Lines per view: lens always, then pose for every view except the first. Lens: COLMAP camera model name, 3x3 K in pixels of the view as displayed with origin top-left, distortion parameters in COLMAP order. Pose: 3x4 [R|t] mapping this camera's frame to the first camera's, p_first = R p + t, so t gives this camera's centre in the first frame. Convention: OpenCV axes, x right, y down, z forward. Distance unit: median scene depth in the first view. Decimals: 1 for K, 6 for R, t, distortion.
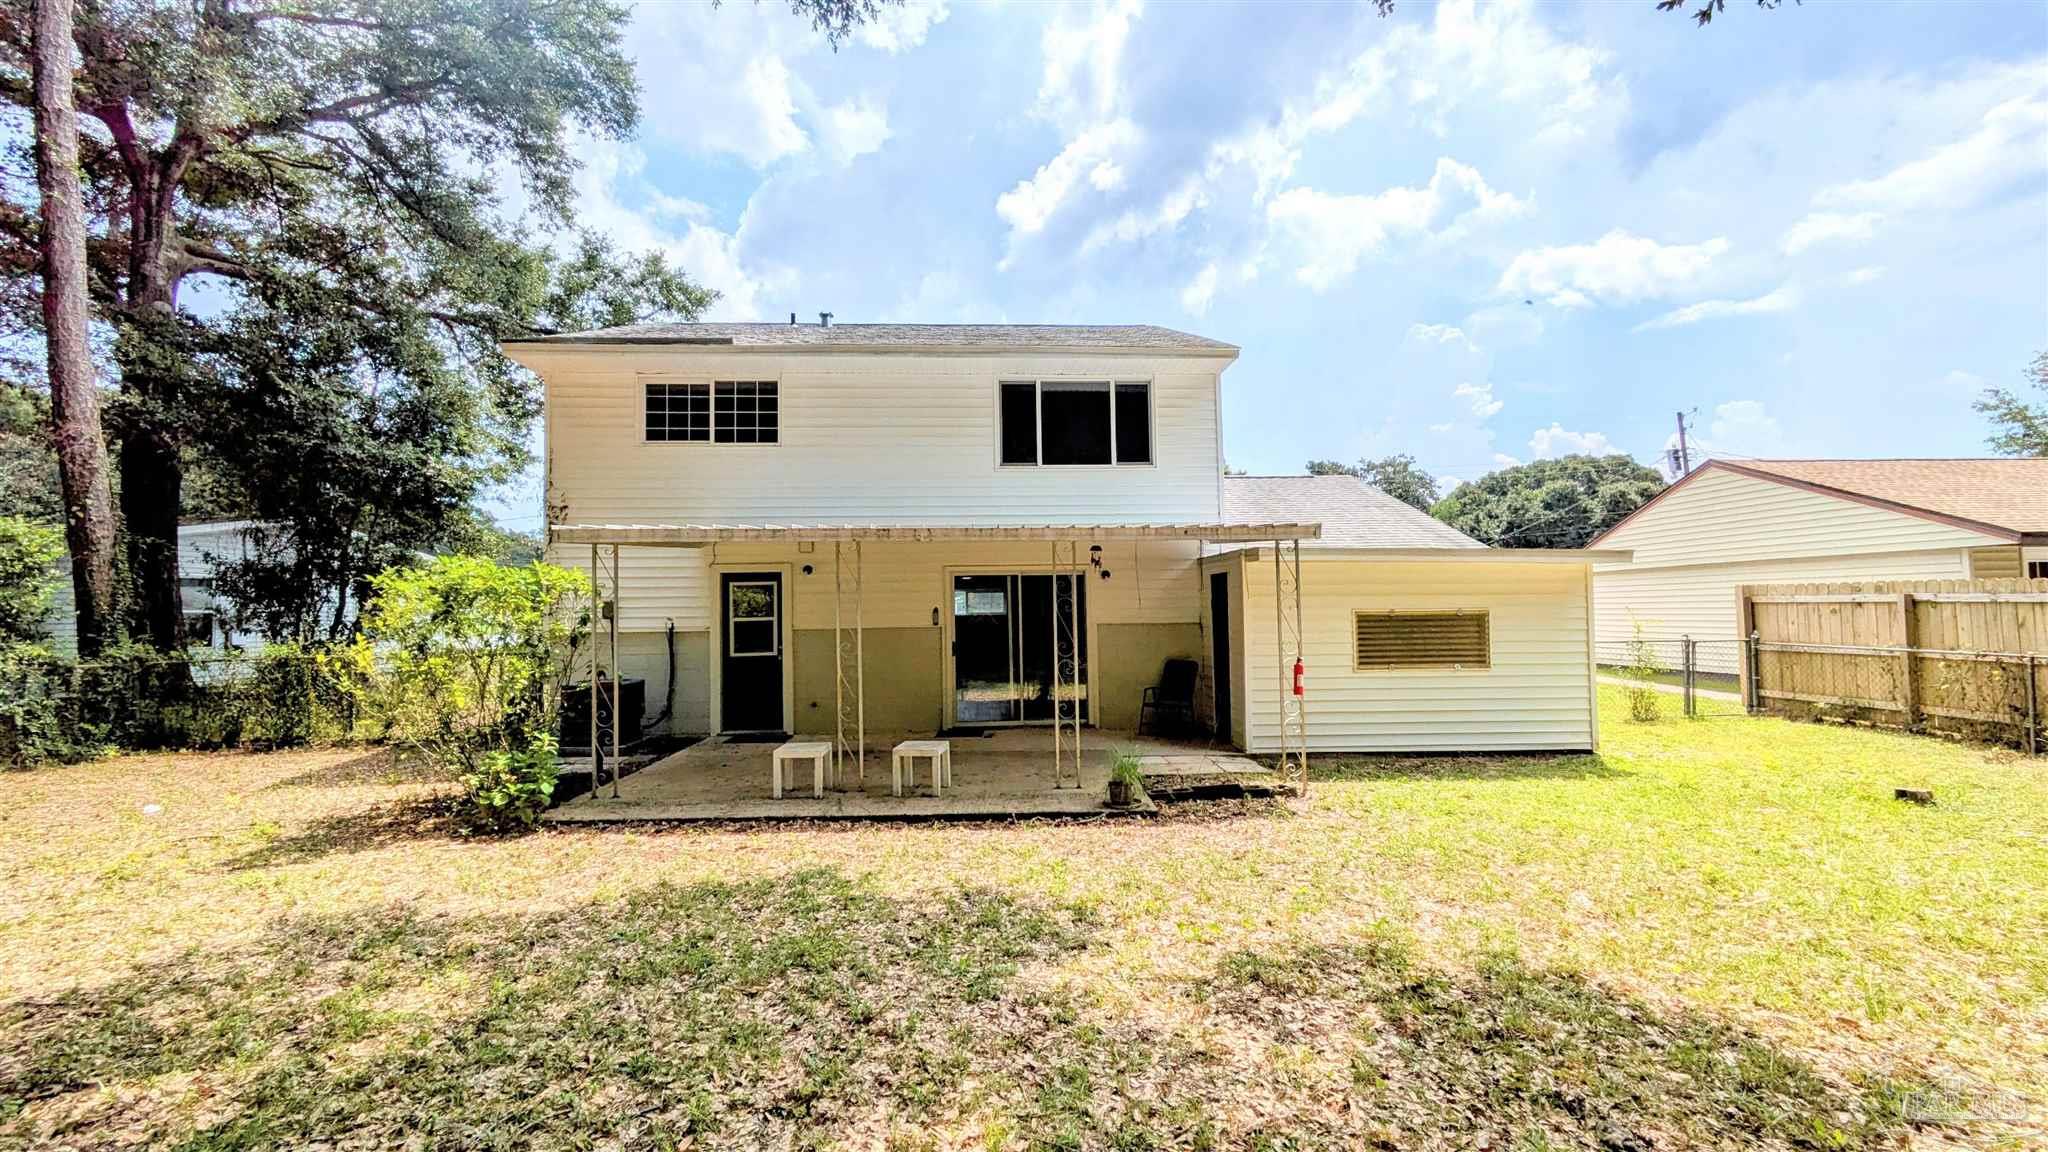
lens RADIAL K [[813.2, 0, 1024.0], [0, 813.2, 576.0], [0, 0, 1]] dist [-0.008601, -0.000244]
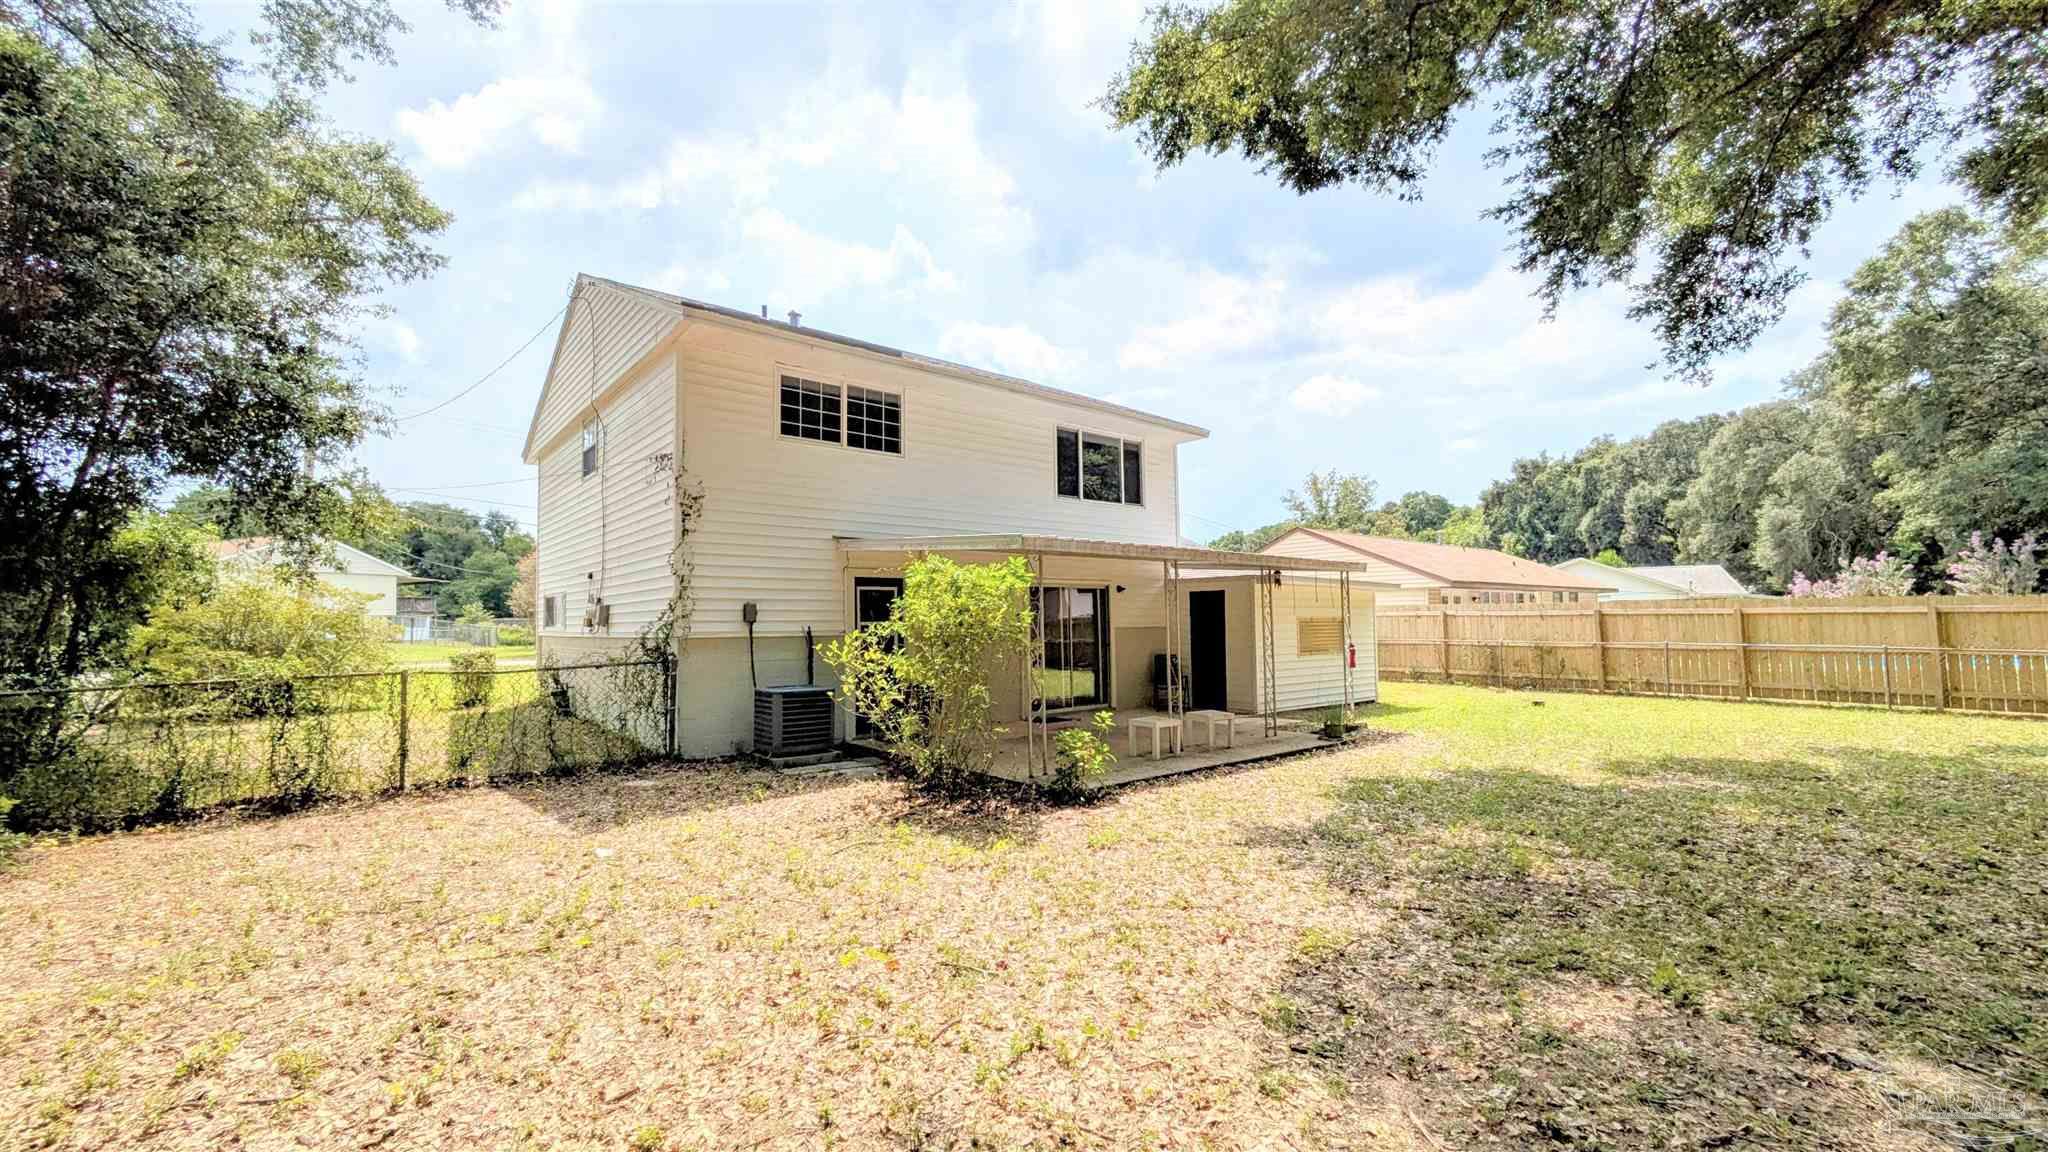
lens RADIAL K [[804.8, 0, 1029.9], [0, 804.8, 578.0], [0, 0, 1]] dist [-0.002217, 0.002791]
pose [[0.792576, 0.035878, 0.608716, -0.797773], [-0.024653, 0.999337, -0.026803, 0.018648], [-0.609274, 0.006236, 0.792935, 0.079811]]
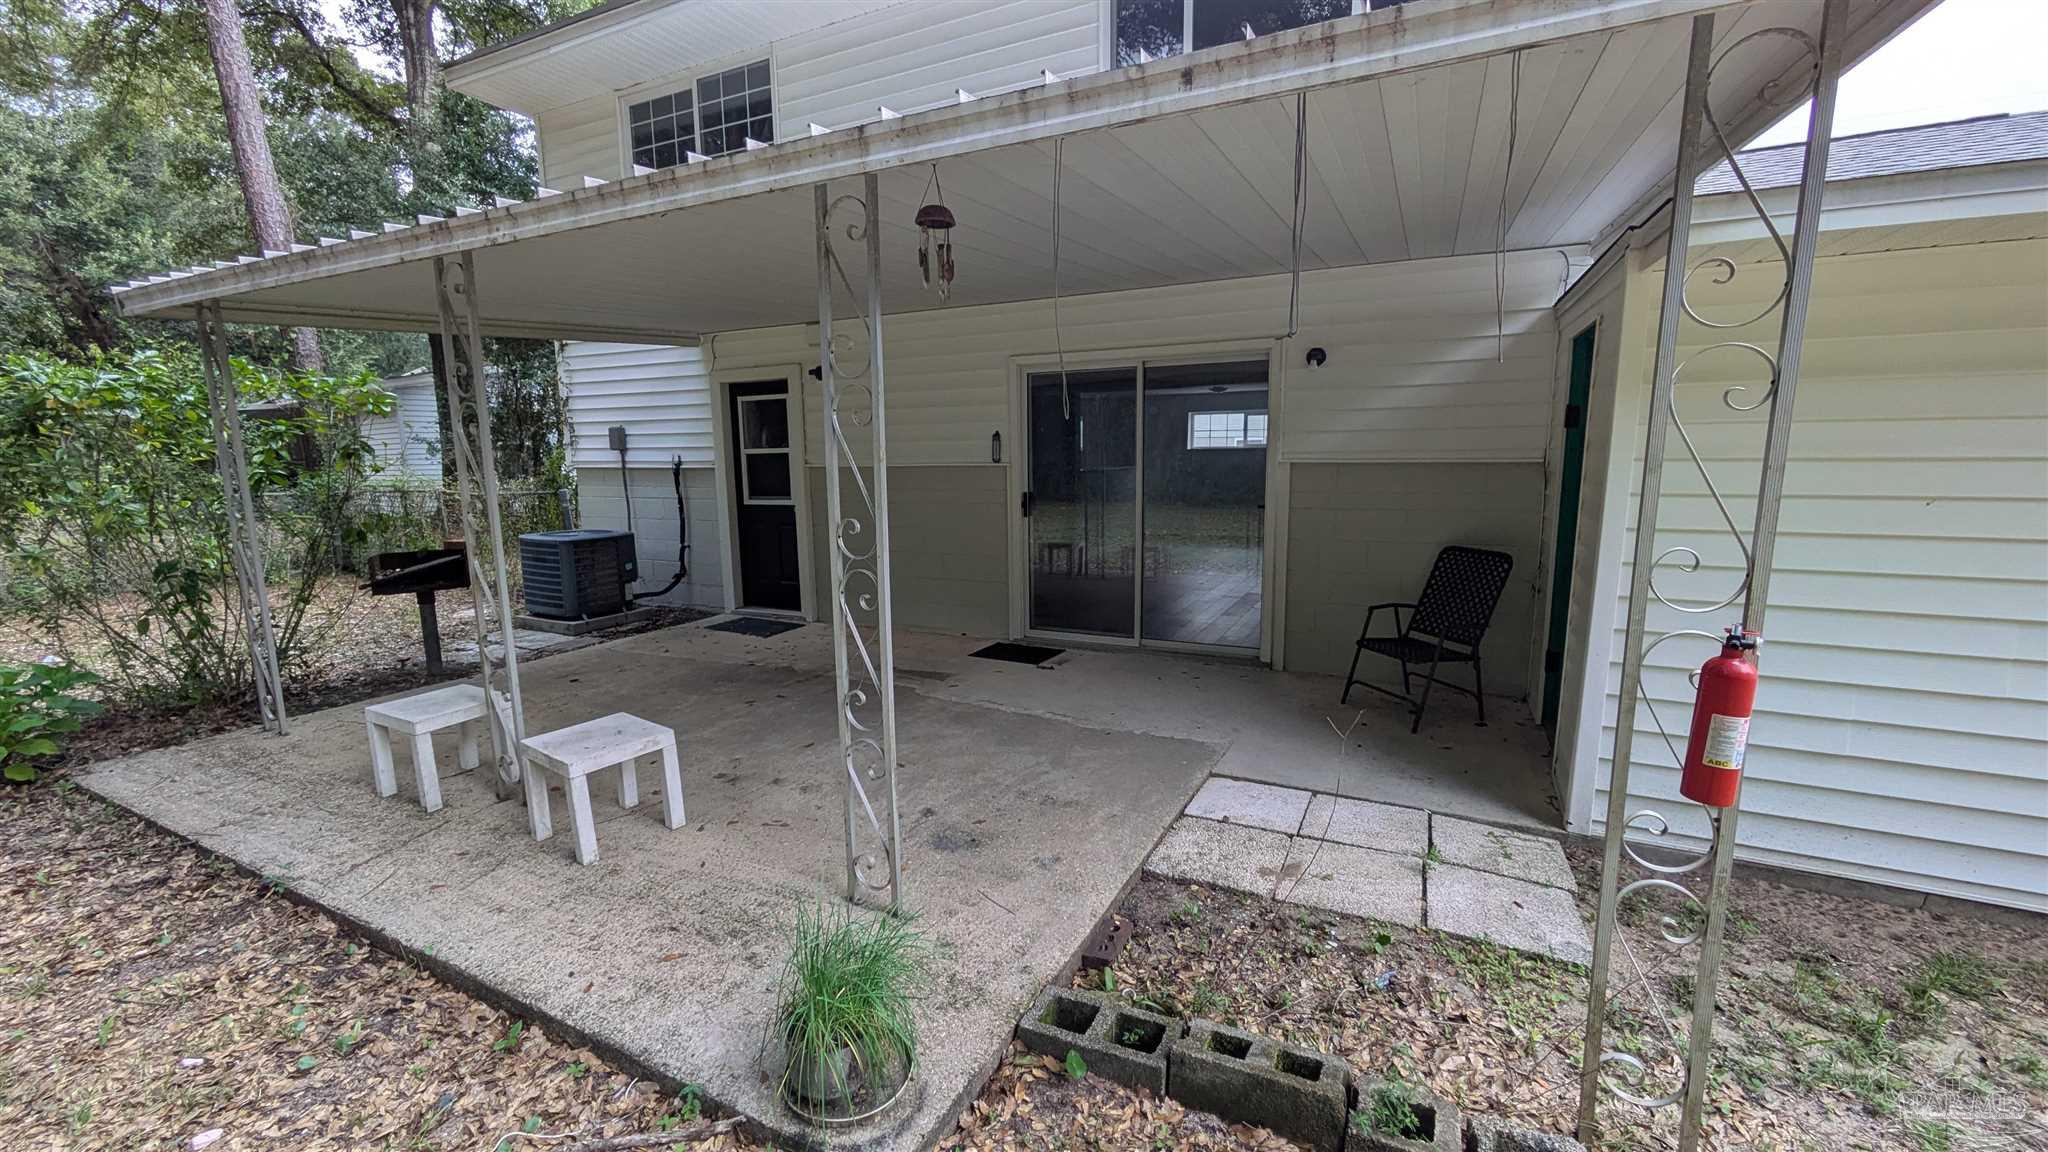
lens RADIAL K [[813.2, 0, 1024.0], [0, 813.2, 576.0], [0, 0, 1]] dist [-0.008601, -0.000244]
pose [[0.874554, 0.077641, -0.478672, 0.188638], [0.021362, 0.979973, 0.197981, 0.025945], [0.484457, -0.183371, 0.855381, 0.500218]]
